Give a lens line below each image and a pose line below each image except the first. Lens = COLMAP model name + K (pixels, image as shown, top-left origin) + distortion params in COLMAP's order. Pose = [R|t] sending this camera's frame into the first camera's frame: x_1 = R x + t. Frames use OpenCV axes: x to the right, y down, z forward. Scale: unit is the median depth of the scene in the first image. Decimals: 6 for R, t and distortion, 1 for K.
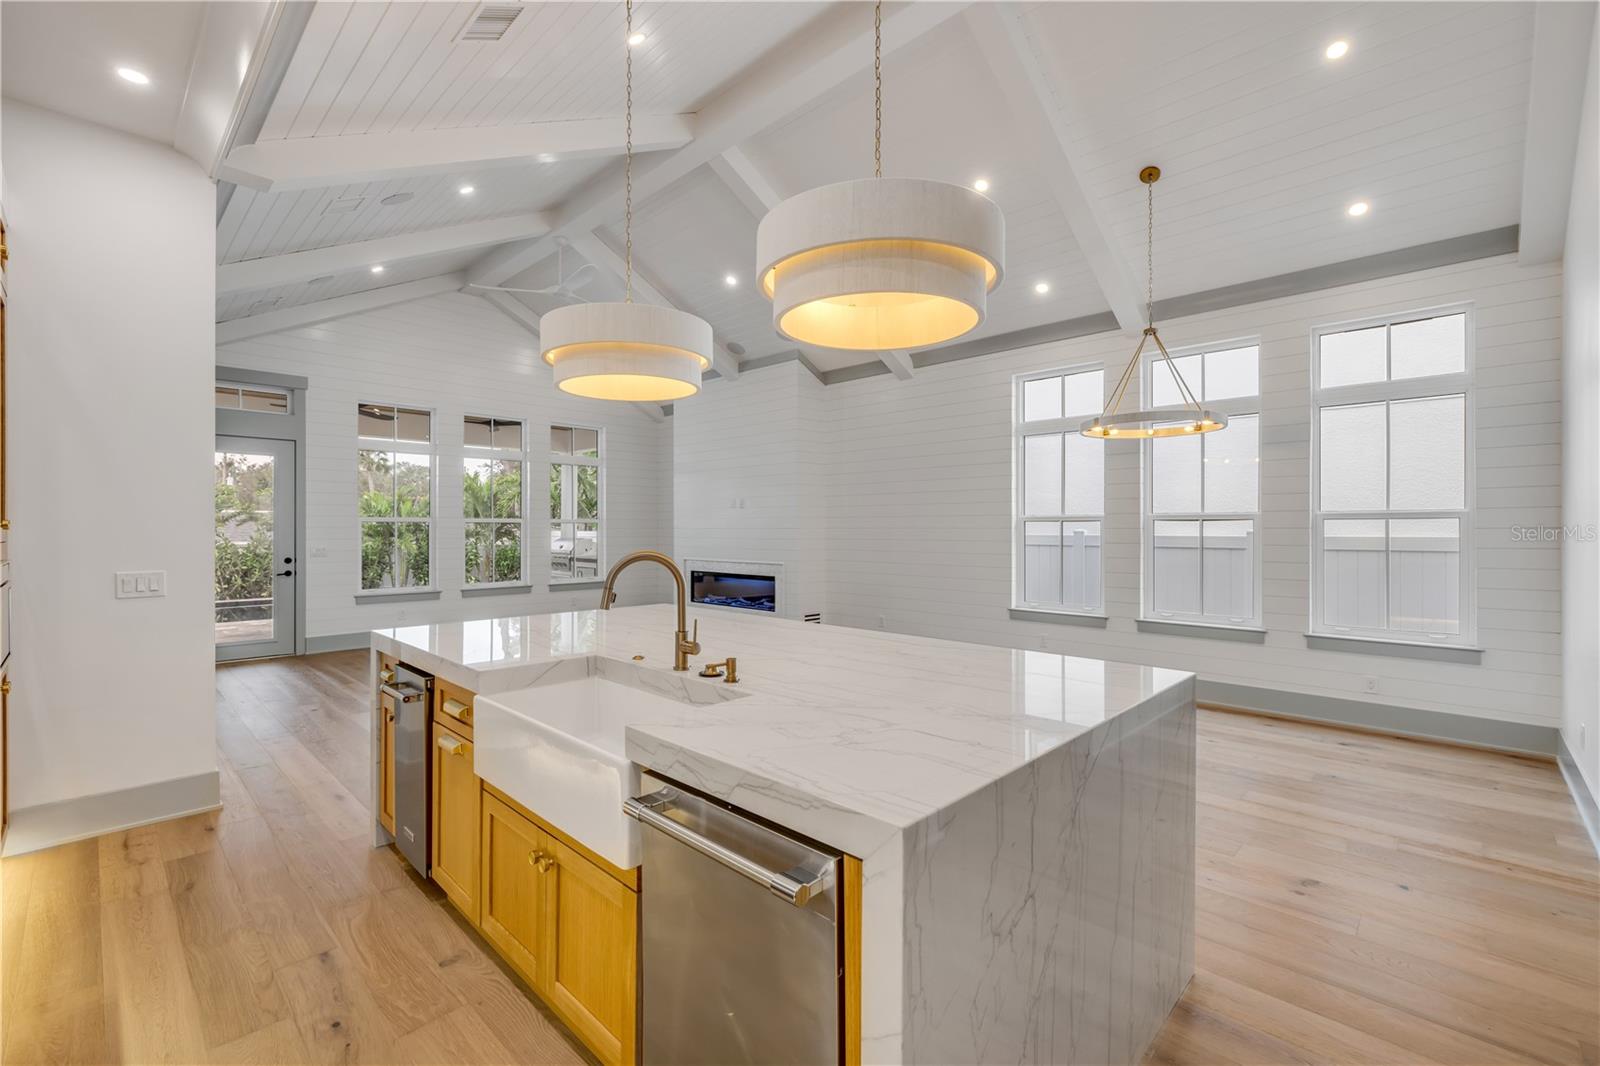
lens RADIAL K [[677.2, 0, 793.8], [0, 677.2, 530.2], [0, 0, 1]] dist [-0.001407, -0.001344]
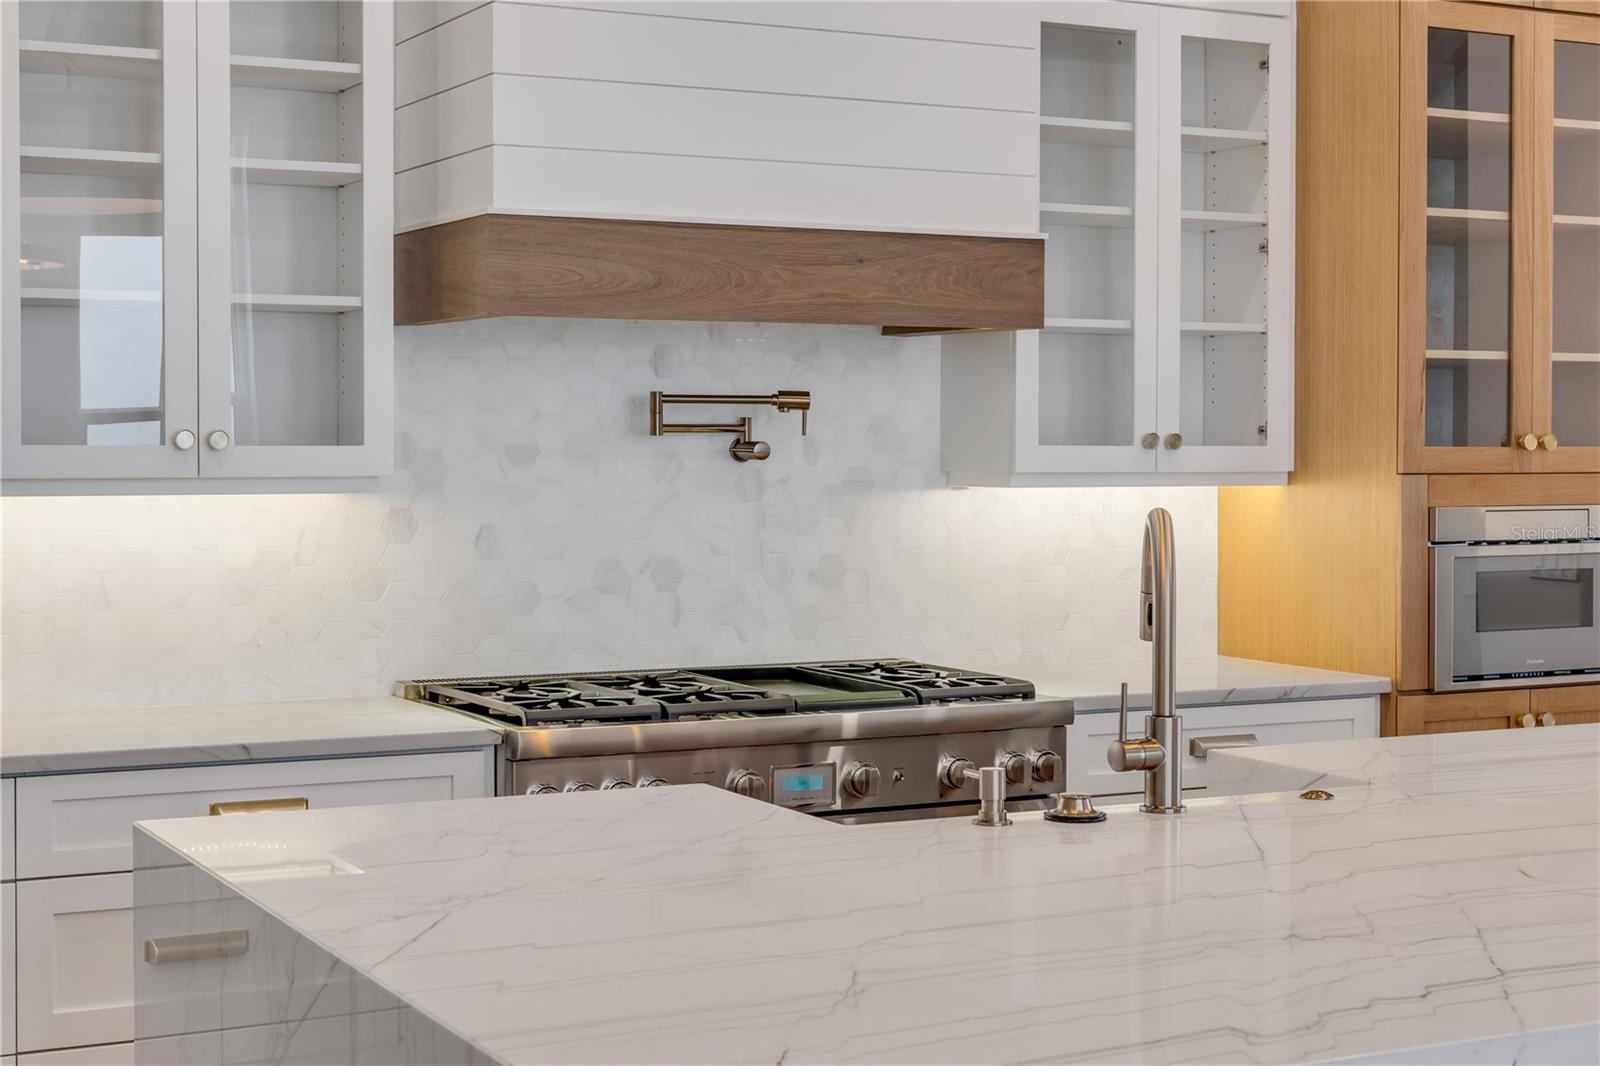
lens RADIAL K [[2462.1, 0, 788.4], [0, 2462.1, 524.7], [0, 0, 1]] dist [-0.022578, 0.000000]
pose [[-0.316237, 0.031338, -0.948163, 0.520675], [-0.003989, 0.999401, 0.034362, -0.003296], [0.948672, 0.014649, -0.315923, 0.518540]]
